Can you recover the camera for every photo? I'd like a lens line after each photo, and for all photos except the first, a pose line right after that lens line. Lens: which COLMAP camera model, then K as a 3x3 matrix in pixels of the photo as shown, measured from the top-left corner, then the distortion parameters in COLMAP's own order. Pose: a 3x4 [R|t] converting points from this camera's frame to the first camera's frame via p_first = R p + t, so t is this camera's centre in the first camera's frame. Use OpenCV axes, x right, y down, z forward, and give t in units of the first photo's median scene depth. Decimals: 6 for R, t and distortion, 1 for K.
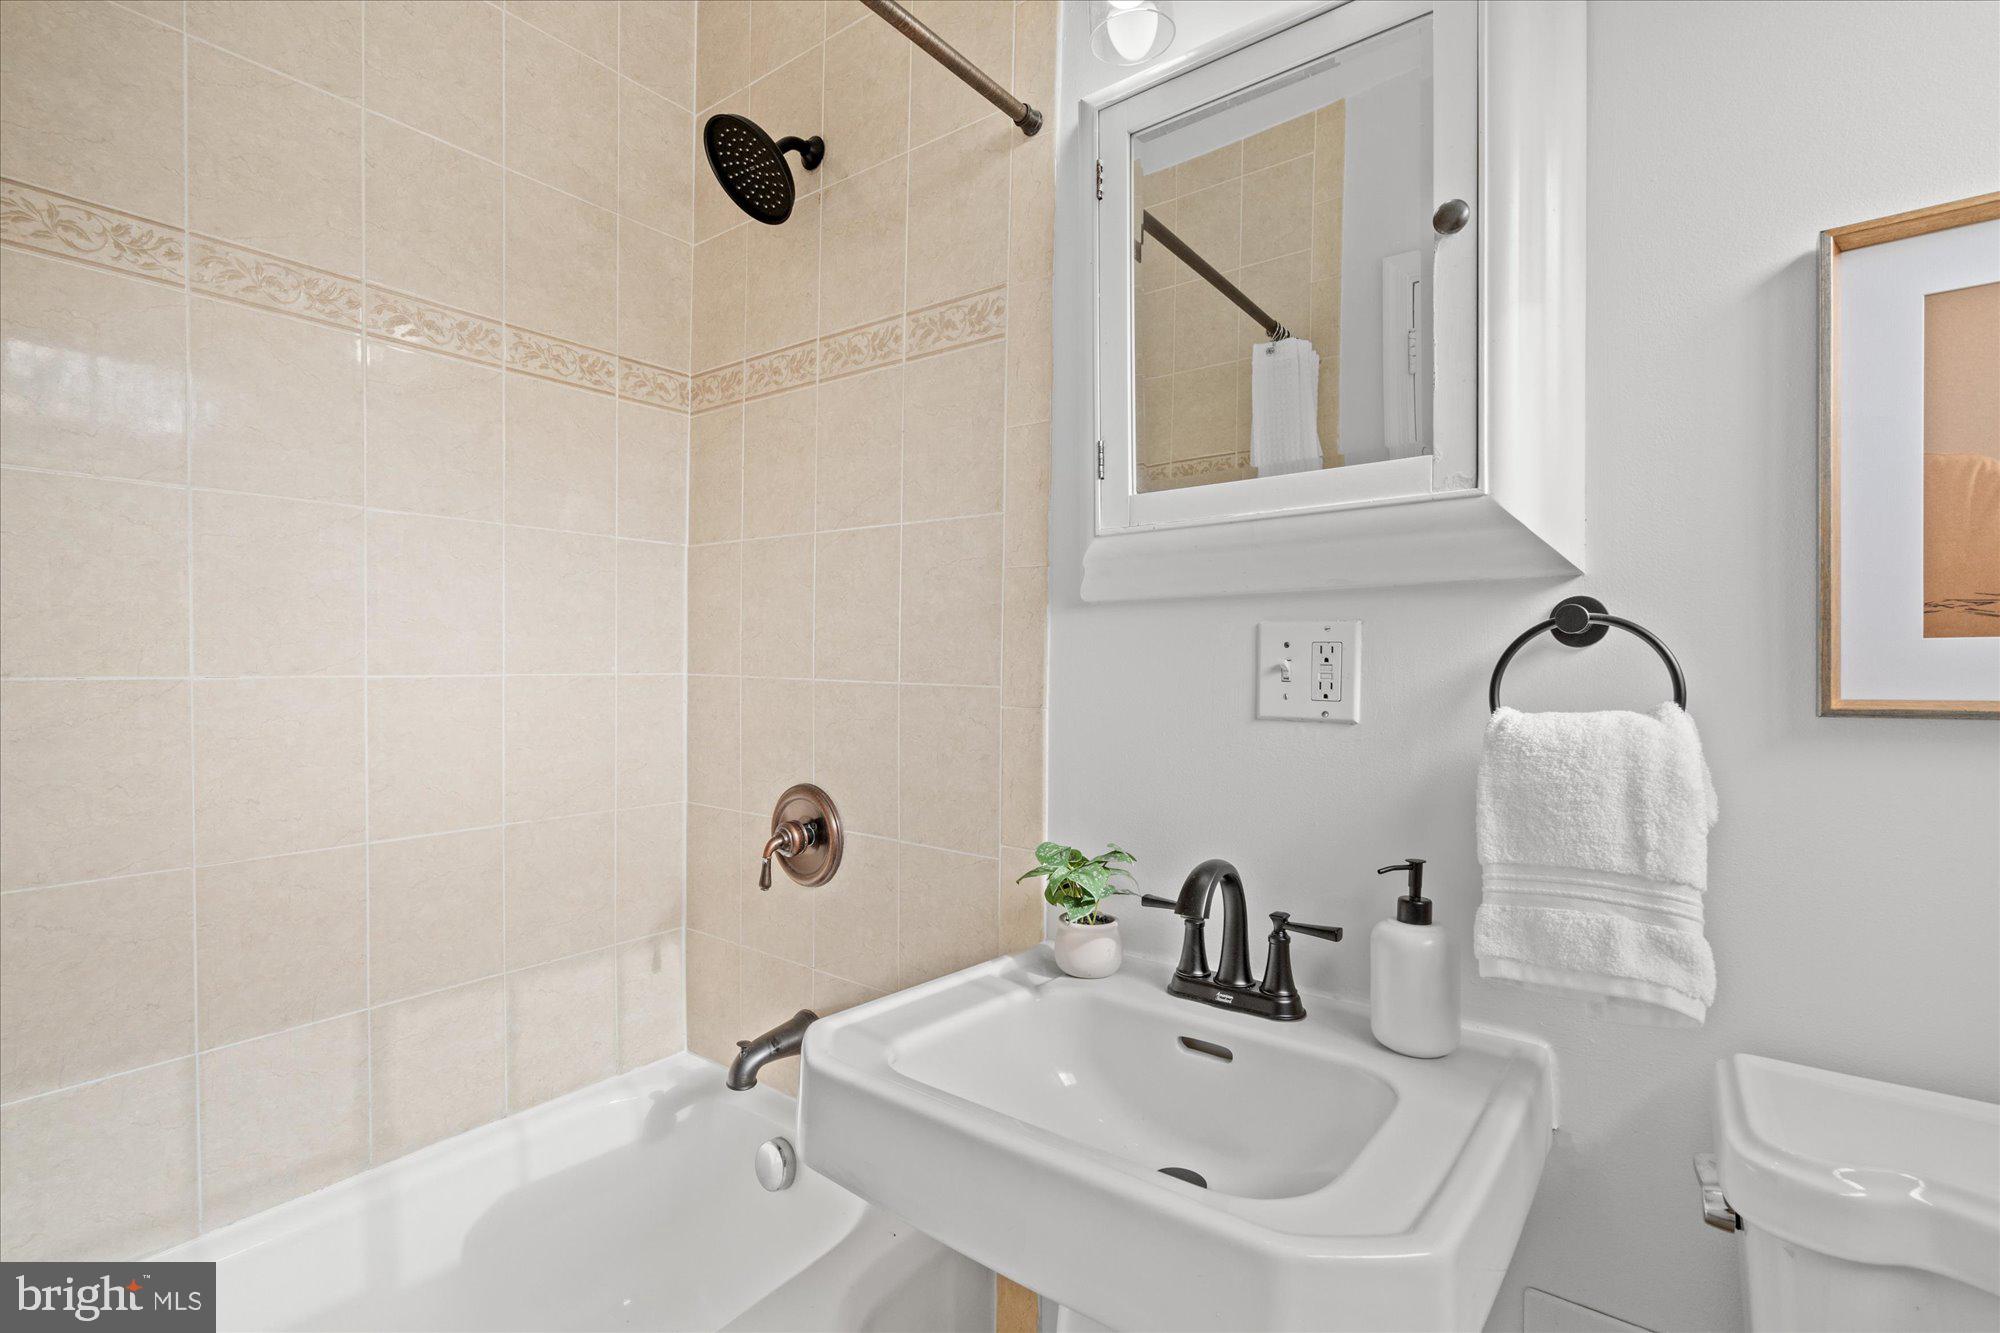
lens RADIAL K [[920.6, 0, 996.2], [0, 920.6, 670.9], [0, 0, 1]] dist [-0.002144, 0.000802]
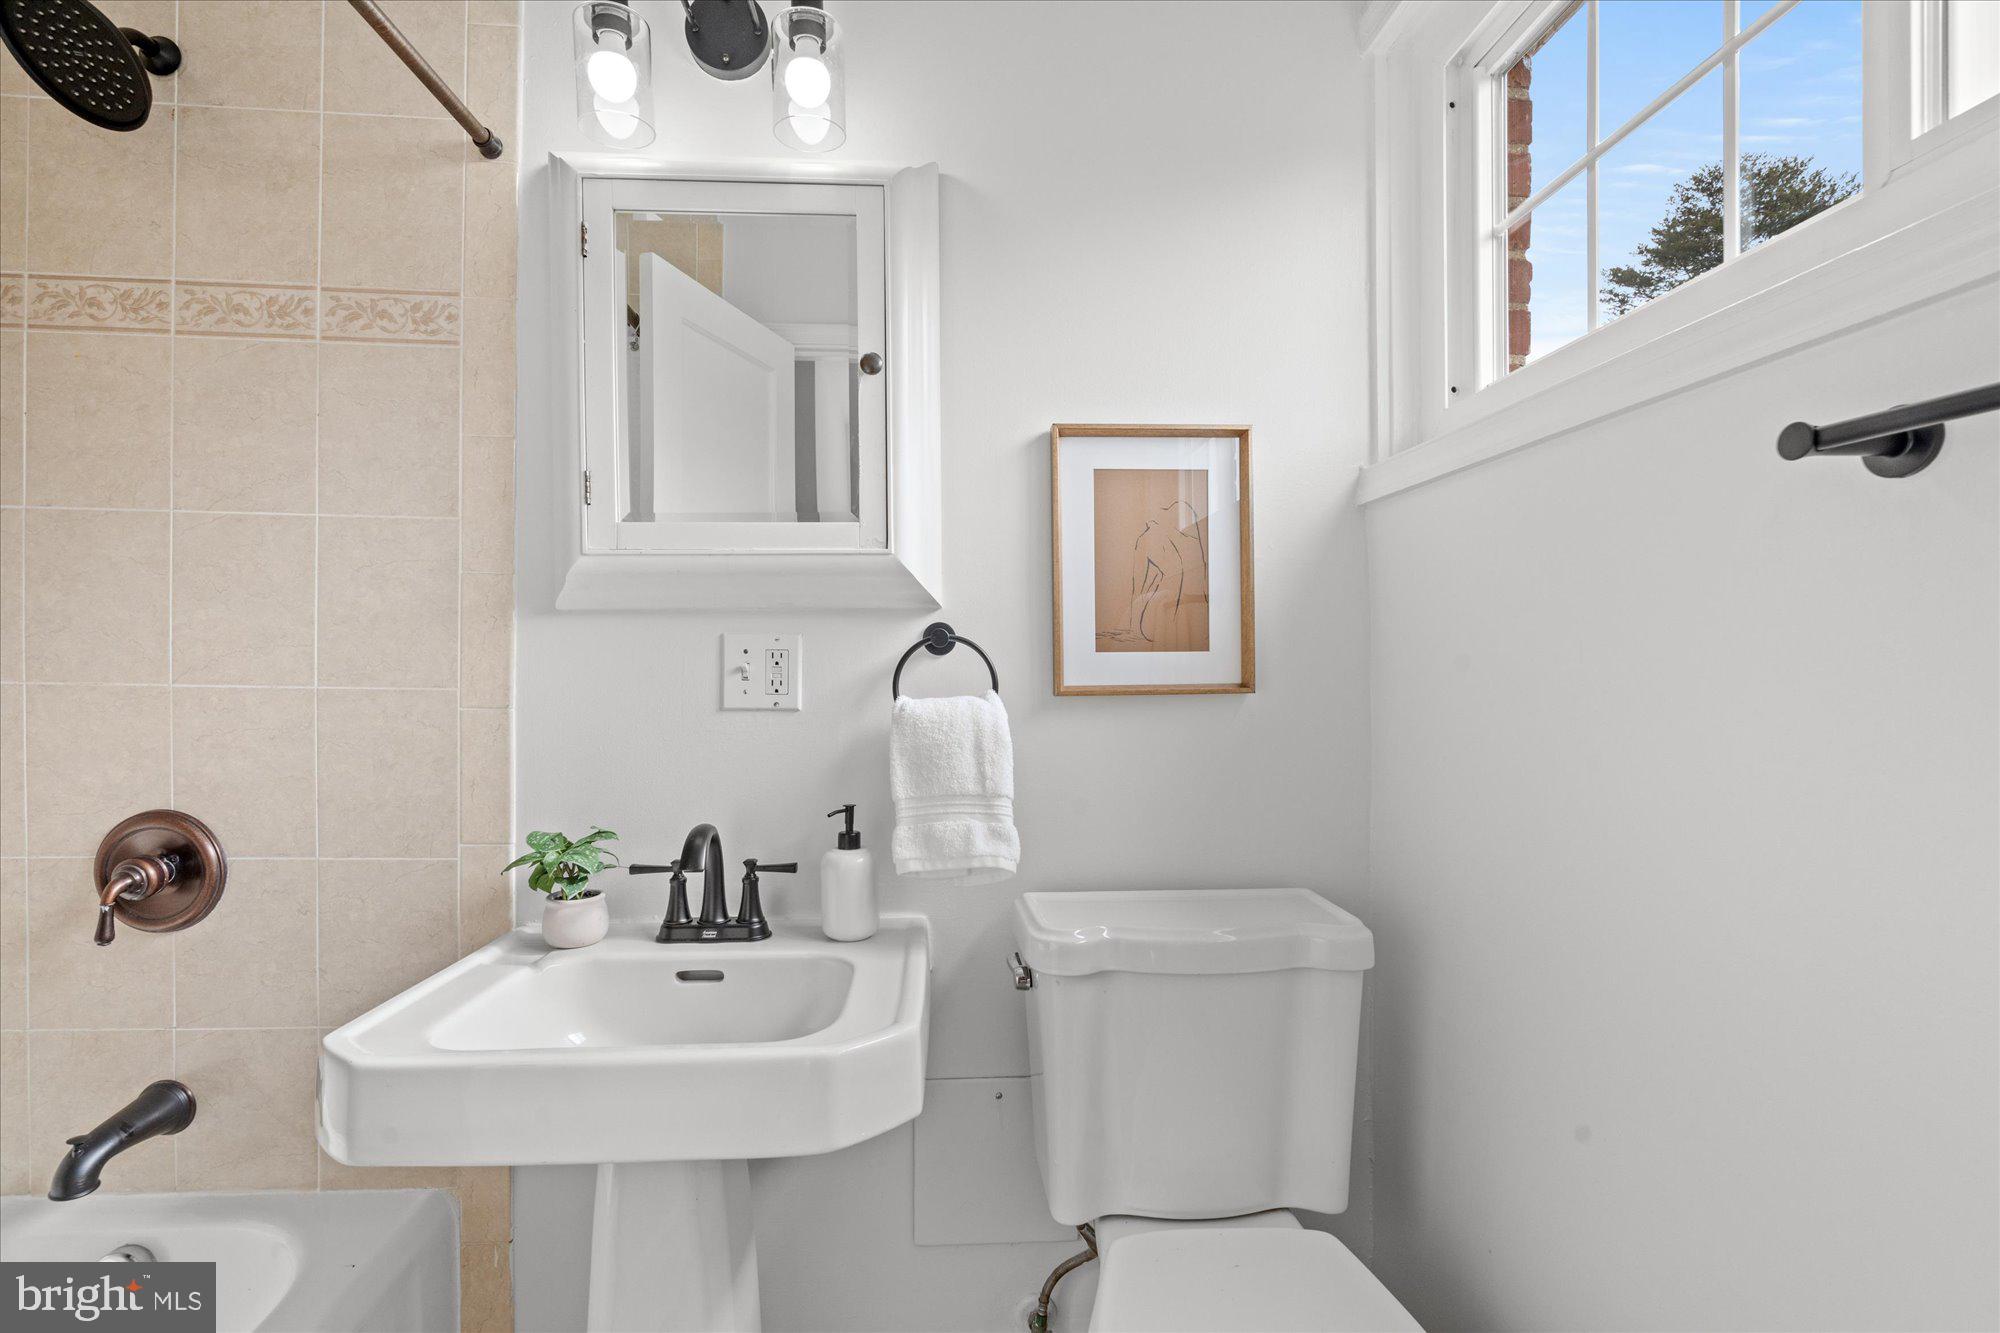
lens RADIAL K [[909.4, 0, 995.9], [0, 909.4, 639.4], [0, 0, 1]] dist [-0.001517, 0.000142]
pose [[0.745724, 0.009533, 0.666187, -0.271230], [0.003731, 0.999822, -0.018483, -0.020499], [-0.666245, 0.016268, 0.745556, -0.177720]]
